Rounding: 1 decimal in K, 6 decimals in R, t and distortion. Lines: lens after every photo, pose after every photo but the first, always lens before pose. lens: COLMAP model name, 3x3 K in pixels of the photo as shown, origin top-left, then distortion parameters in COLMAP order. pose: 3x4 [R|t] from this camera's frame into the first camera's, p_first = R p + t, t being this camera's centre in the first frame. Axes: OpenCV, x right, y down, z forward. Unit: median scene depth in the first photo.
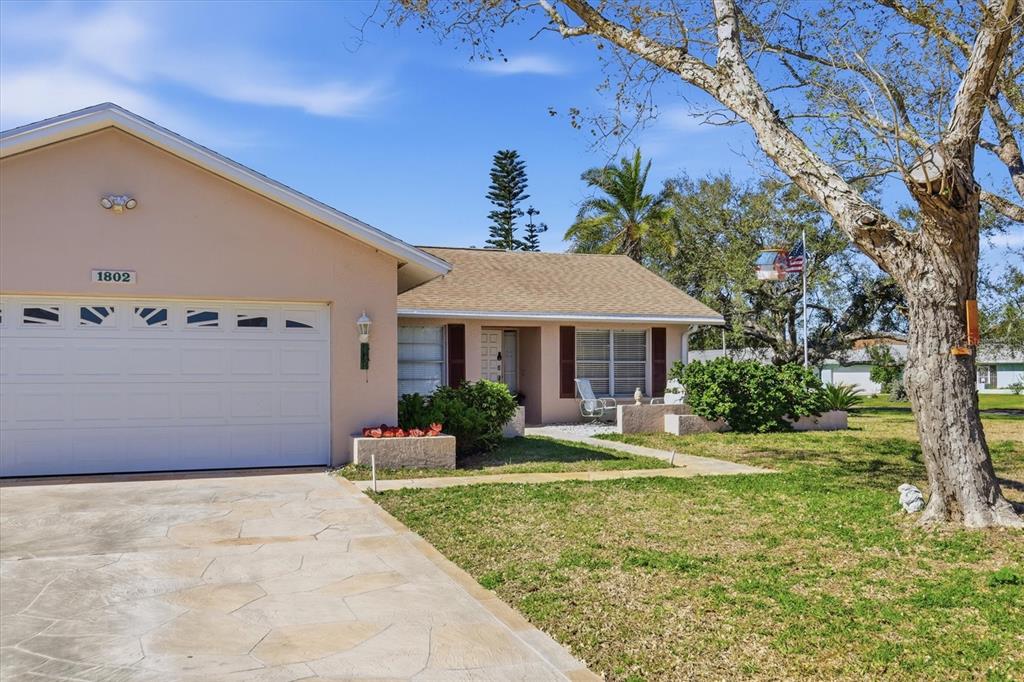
lens RADIAL K [[772.9, 0, 512.0], [0, 772.9, 341.0], [0, 0, 1]] dist [0.000939, -0.002114]
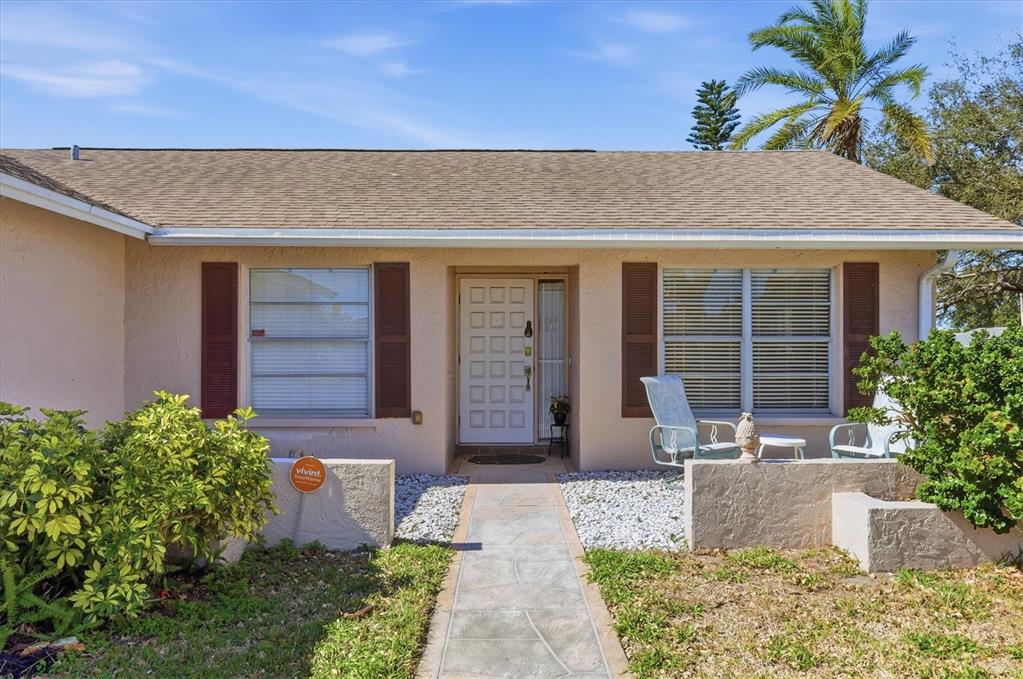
lens RADIAL K [[772.1, 0, 511.5], [0, 772.1, 339.5], [0, 0, 1]] dist [0.000939, -0.002114]
pose [[0.951116, -0.002641, -0.308823, 0.152190], [0.009896, 0.999711, 0.021927, 0.017302], [0.308676, -0.023911, 0.950867, 0.572968]]
